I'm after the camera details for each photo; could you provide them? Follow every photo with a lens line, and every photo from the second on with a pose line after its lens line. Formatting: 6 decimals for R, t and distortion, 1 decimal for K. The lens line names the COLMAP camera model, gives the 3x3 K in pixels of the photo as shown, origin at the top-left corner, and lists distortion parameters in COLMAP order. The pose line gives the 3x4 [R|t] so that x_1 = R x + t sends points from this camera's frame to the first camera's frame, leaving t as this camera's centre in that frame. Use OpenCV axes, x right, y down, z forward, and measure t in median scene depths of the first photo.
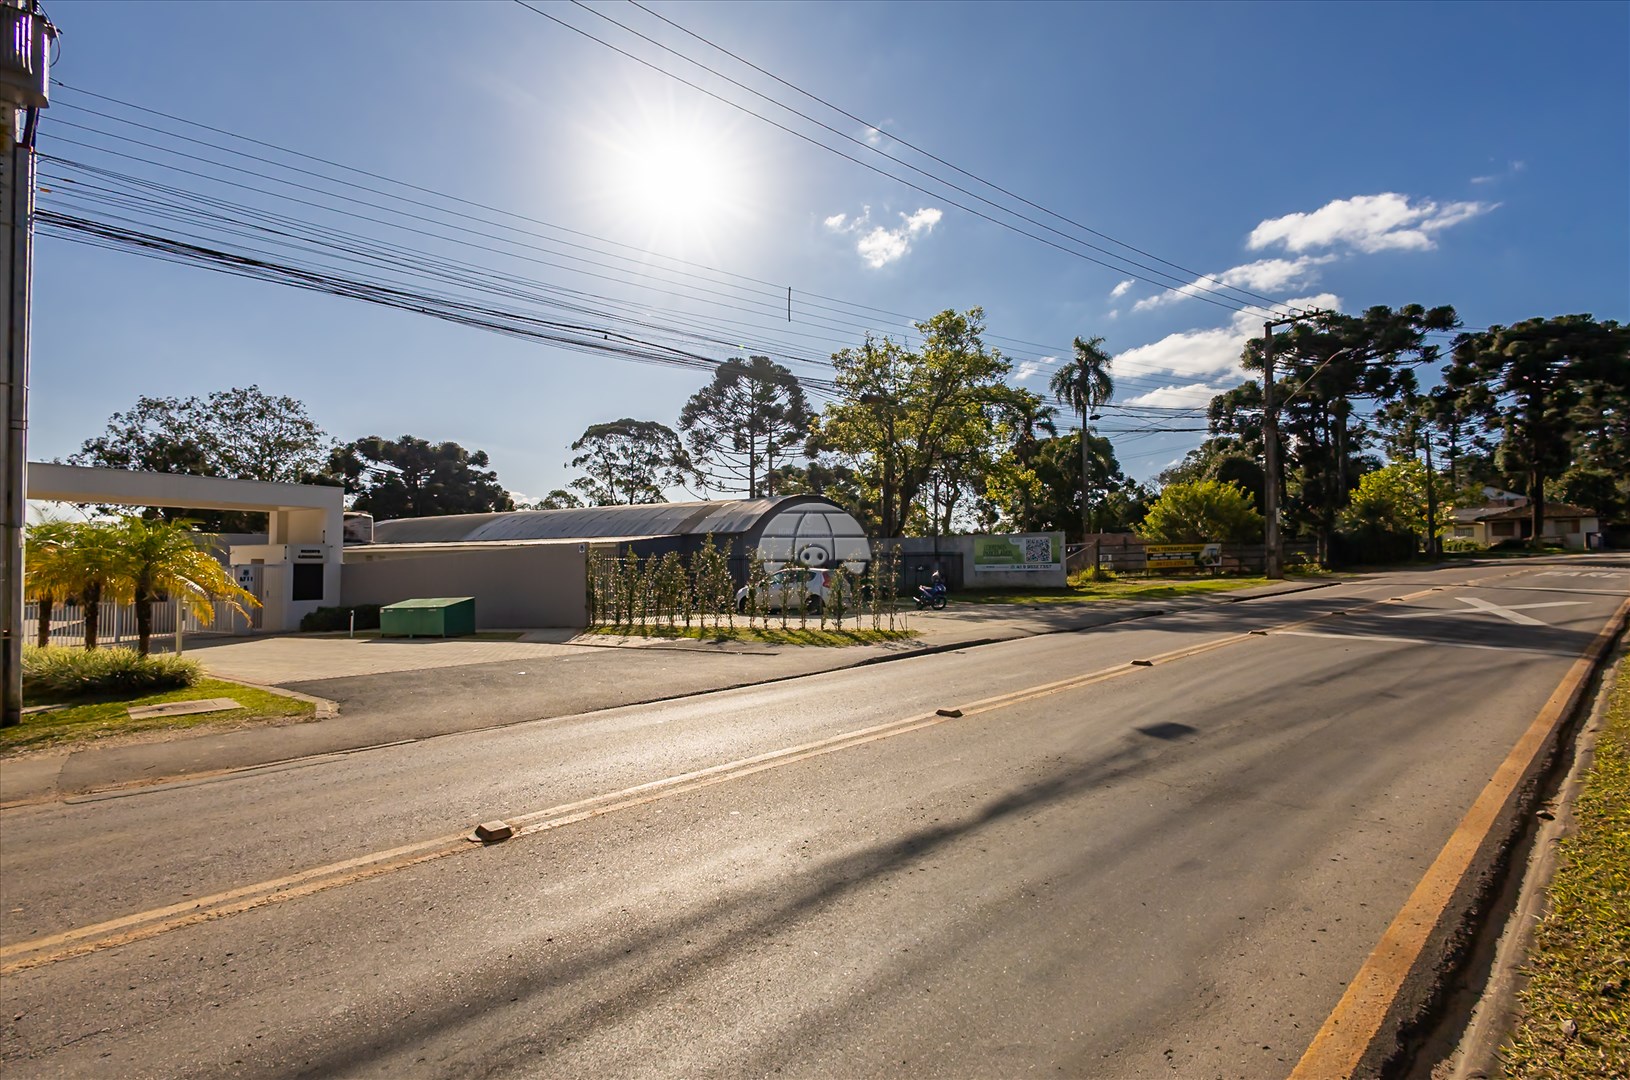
lens RADIAL K [[752.0, 0, 815.8], [0, 752.0, 543.6], [0, 0, 1]] dist [0.010298, -0.001424]
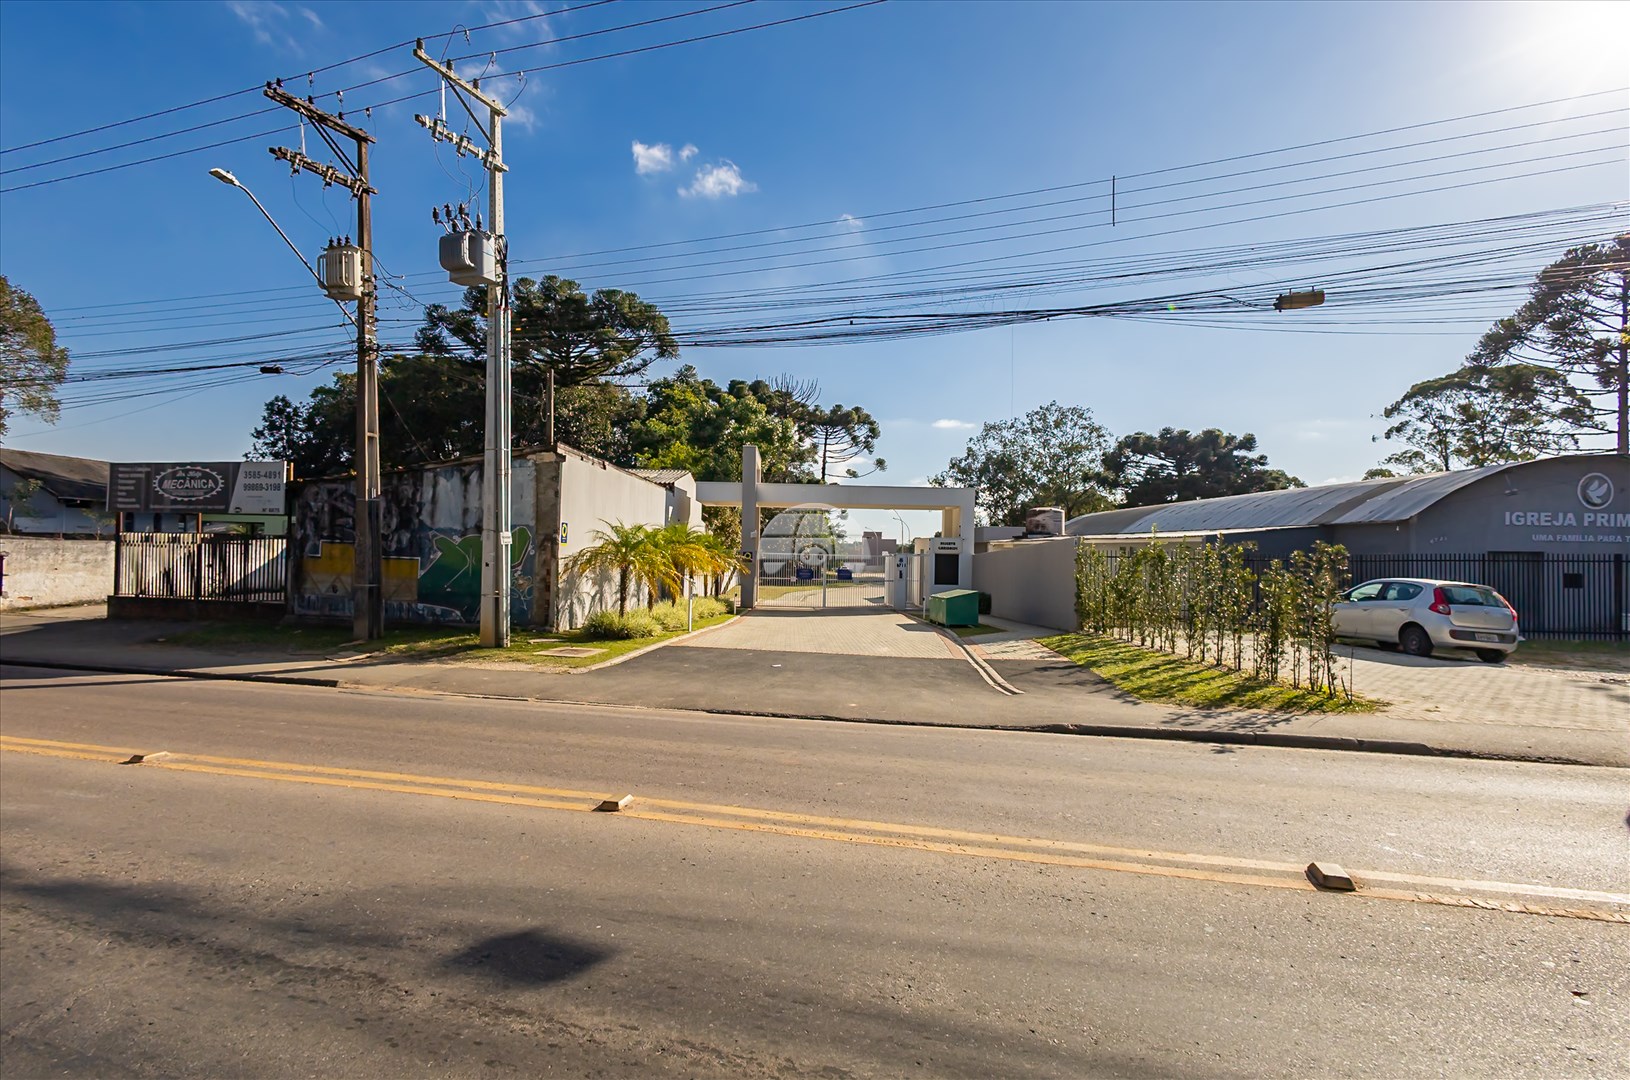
lens RADIAL K [[752.0, 0, 814.8], [0, 752.0, 540.4], [0, 0, 1]] dist [0.010298, -0.001424]
pose [[0.524034, 0.004687, -0.851684, 0.067380], [0.003414, 0.999965, 0.007604, -0.001427], [0.851690, -0.006893, 0.524000, 0.063609]]
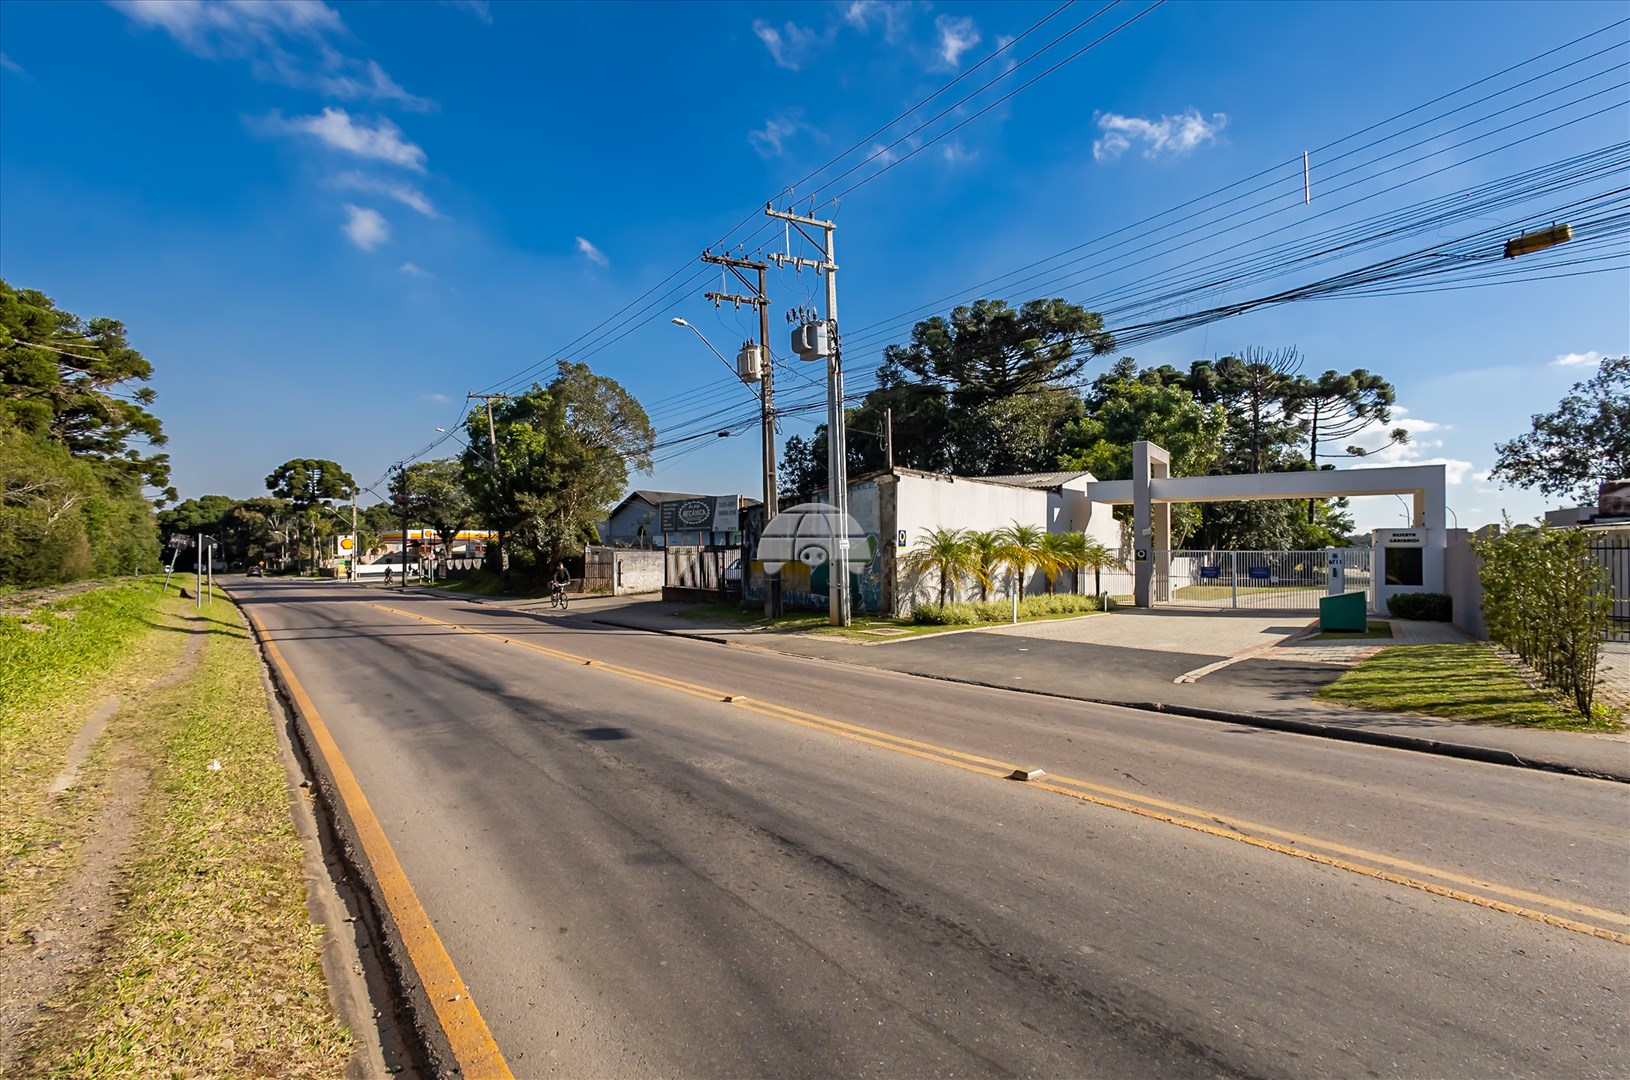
lens RADIAL K [[752.0, 0, 815.7], [0, 752.0, 539.9], [0, 0, 1]] dist [0.010298, -0.001424]
pose [[-0.073127, -0.002763, -0.997319, 0.107207], [0.033939, 0.999410, -0.005257, -0.001335], [0.996745, -0.034232, -0.072990, 0.097436]]
